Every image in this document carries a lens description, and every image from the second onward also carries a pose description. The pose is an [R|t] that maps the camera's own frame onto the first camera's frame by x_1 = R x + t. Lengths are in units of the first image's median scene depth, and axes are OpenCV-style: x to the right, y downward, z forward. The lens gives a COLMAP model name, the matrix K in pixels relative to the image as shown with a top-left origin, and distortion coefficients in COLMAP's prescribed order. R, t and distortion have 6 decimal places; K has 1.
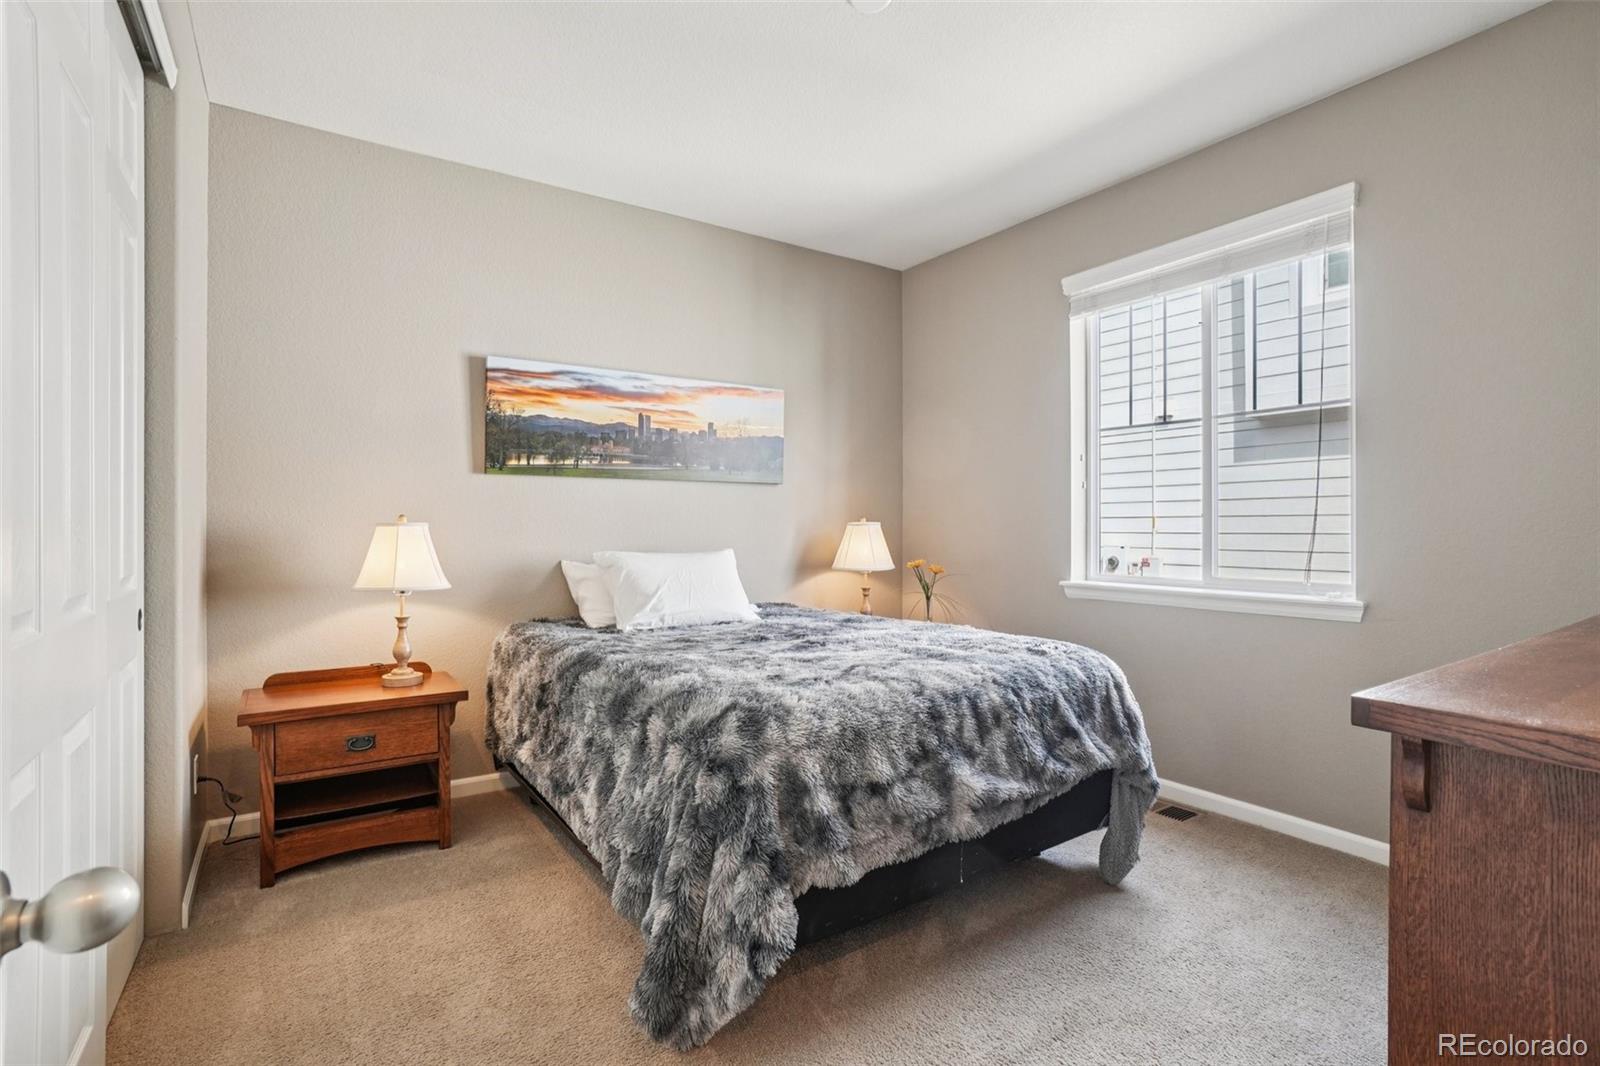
lens RADIAL K [[752.6, 0, 767.5], [0, 752.6, 530.4], [0, 0, 1]] dist [-0.002172, 0.000163]
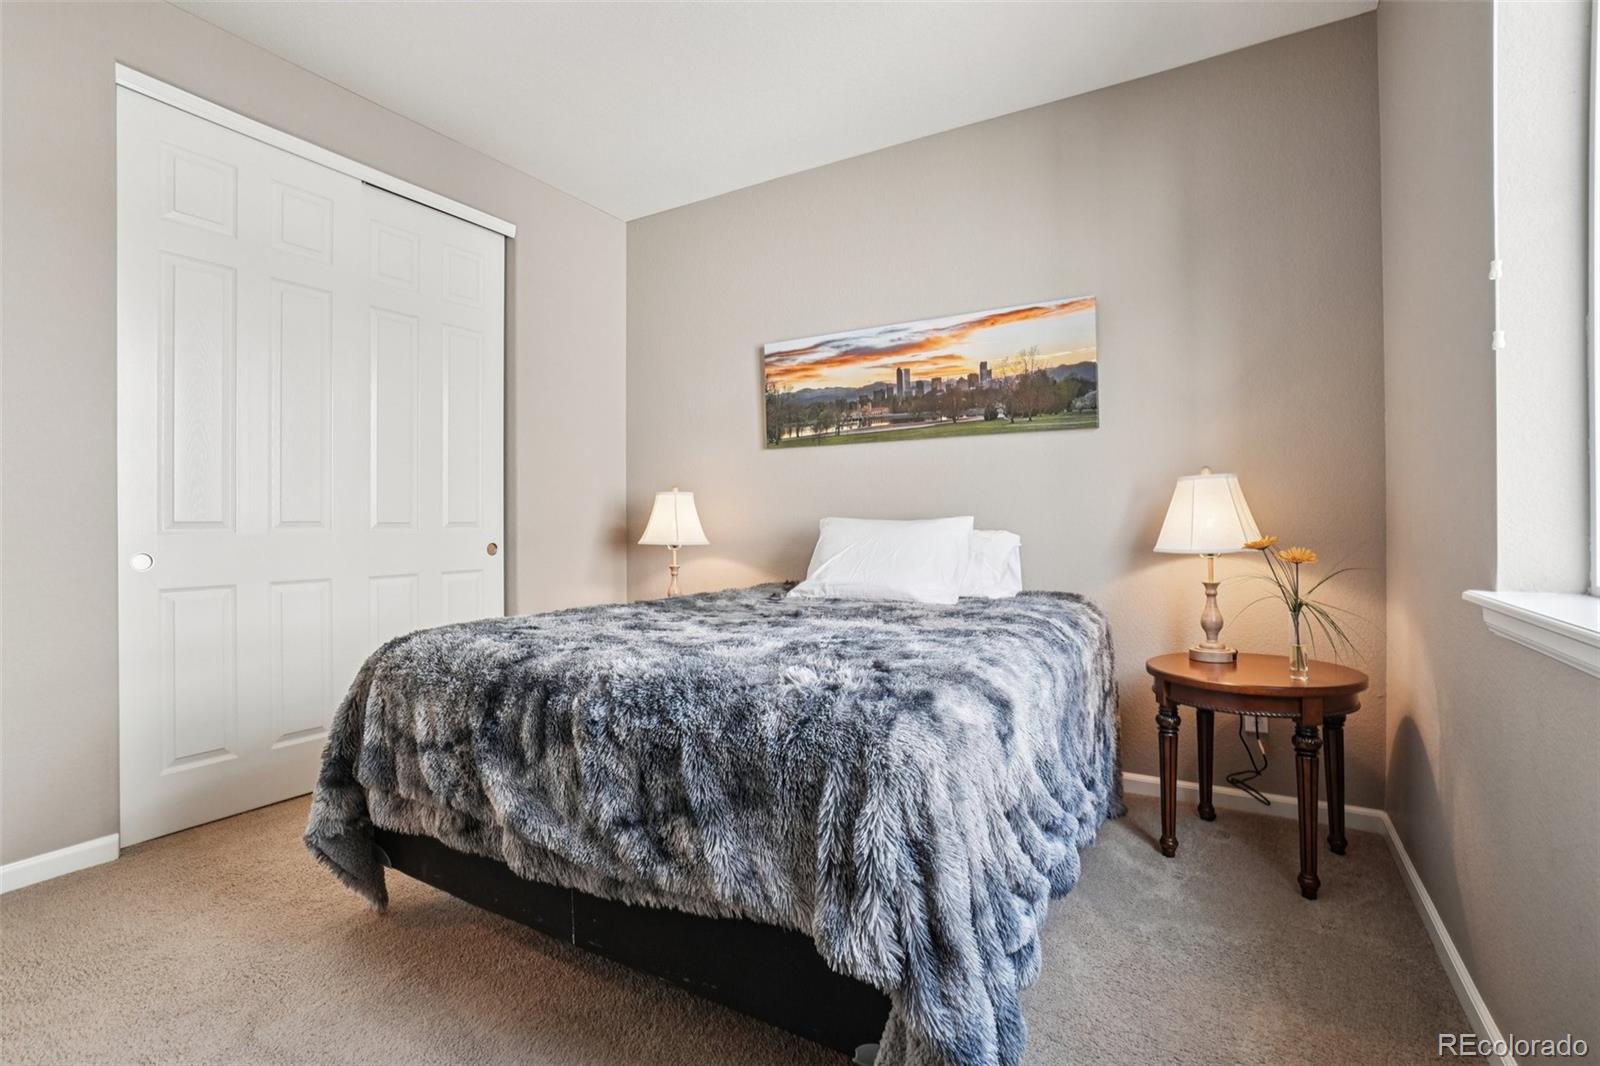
lens RADIAL K [[722.8, 0, 804.0], [0, 722.8, 520.1], [0, 0, 1]] dist [-0.015414, -0.000206]
pose [[0.441140, -0.002327, -0.897435, 0.588679], [-0.008174, 0.999945, -0.006611, 0.036402], [0.897401, 0.010252, 0.441097, 0.538762]]
